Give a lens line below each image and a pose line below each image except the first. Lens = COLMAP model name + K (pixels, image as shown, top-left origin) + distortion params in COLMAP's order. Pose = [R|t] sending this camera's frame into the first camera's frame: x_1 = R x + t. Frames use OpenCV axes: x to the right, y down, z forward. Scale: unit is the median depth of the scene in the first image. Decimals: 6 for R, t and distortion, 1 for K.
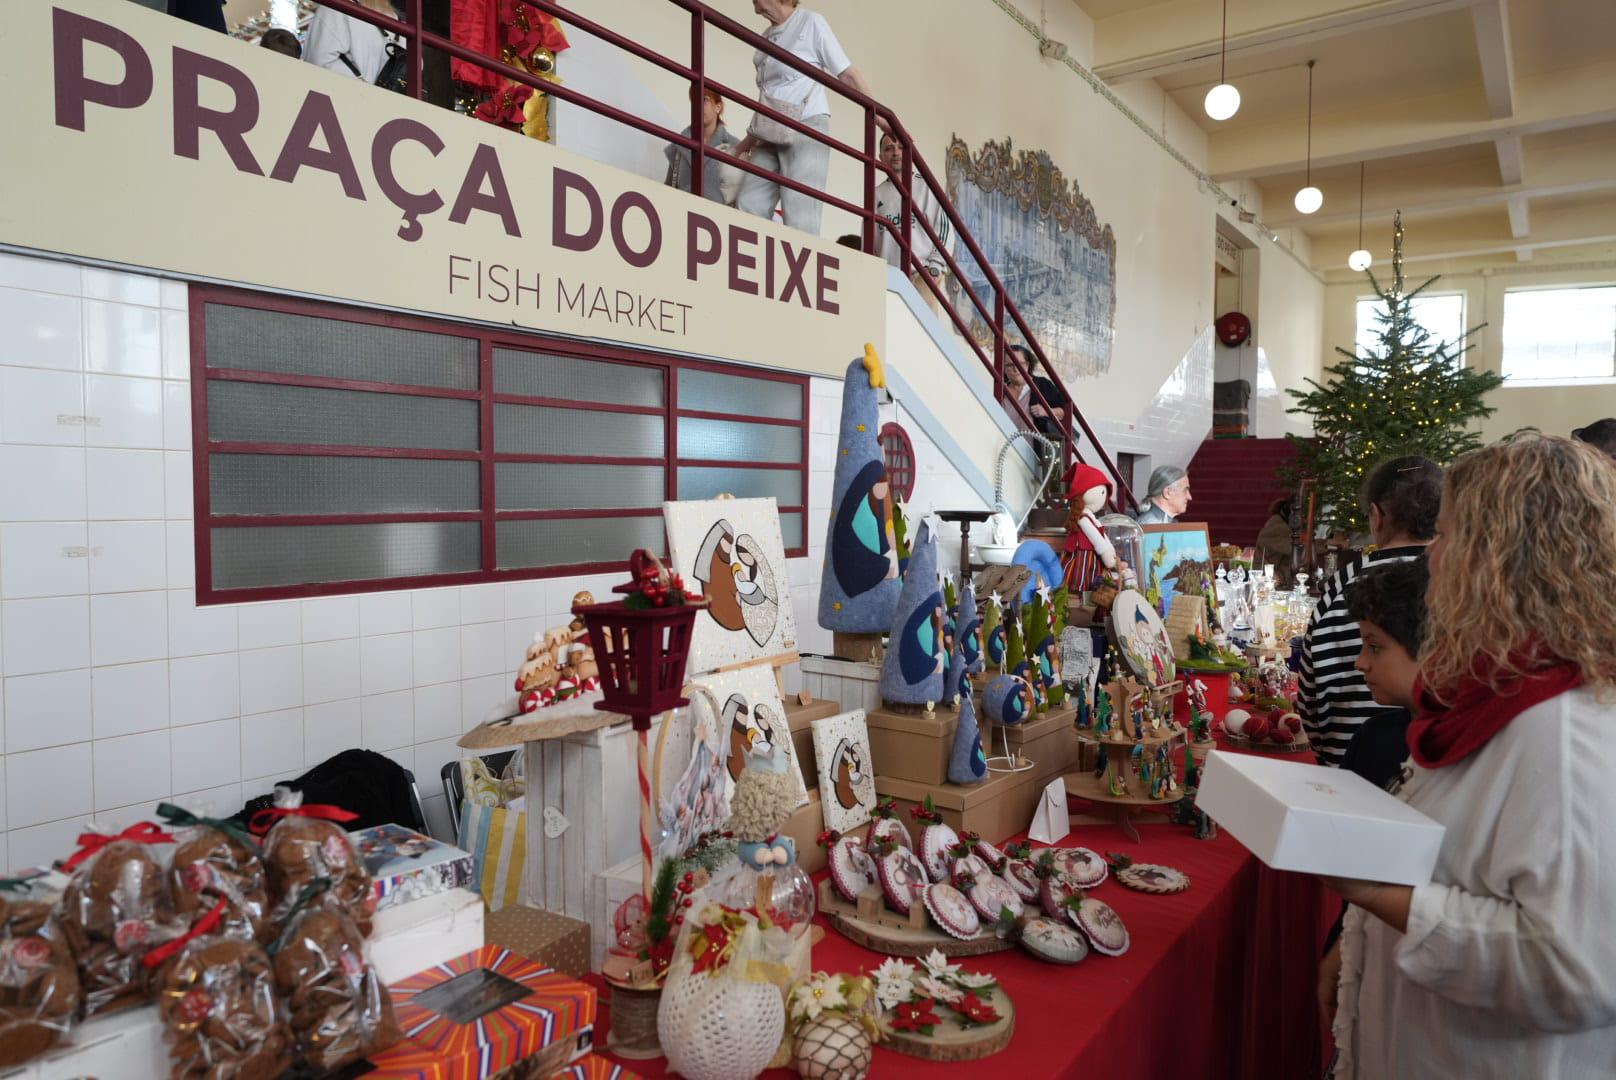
lens RADIAL K [[1076.7, 0, 812.9], [0, 1076.7, 538.3], [0, 0, 1]] dist [-0.022315, 0.022739]
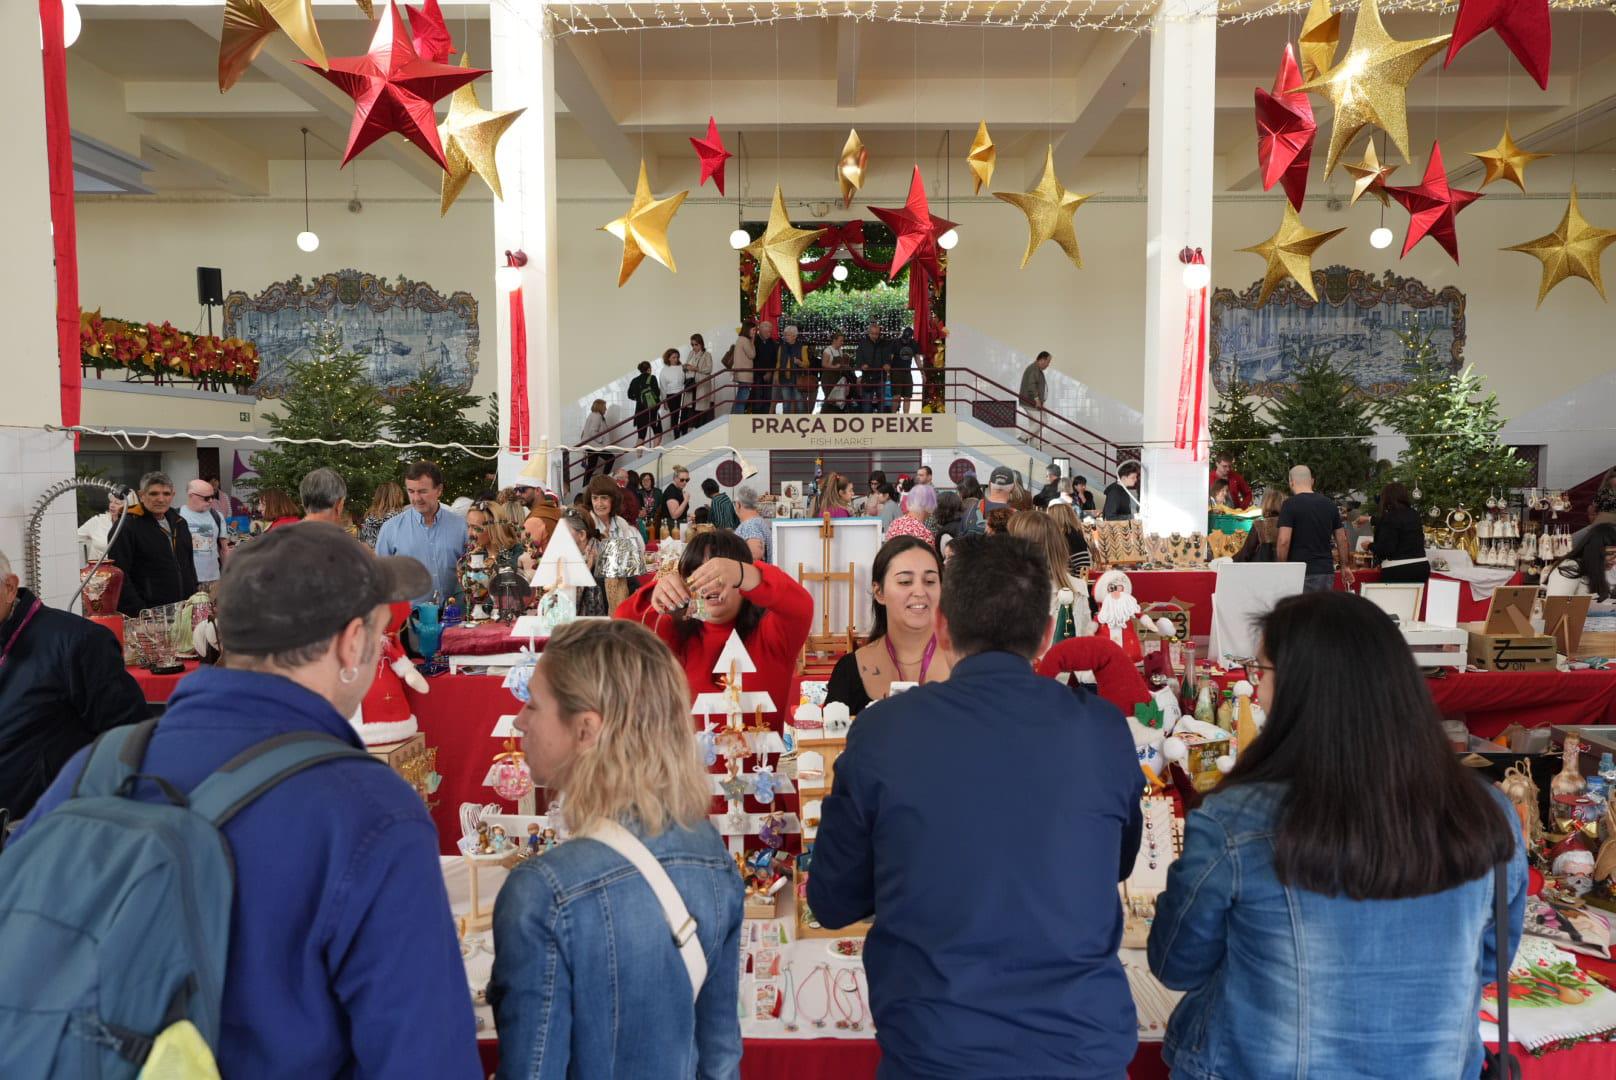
lens RADIAL K [[1076.7, 0, 814.5], [0, 1076.7, 550.7], [0, 0, 1]] dist [-0.022315, 0.022739]
pose [[0.569703, 0.060944, -0.819588, 2.980772], [-0.029171, 0.998118, 0.053943, 0.018147], [0.821332, -0.006823, 0.570409, -1.537838]]
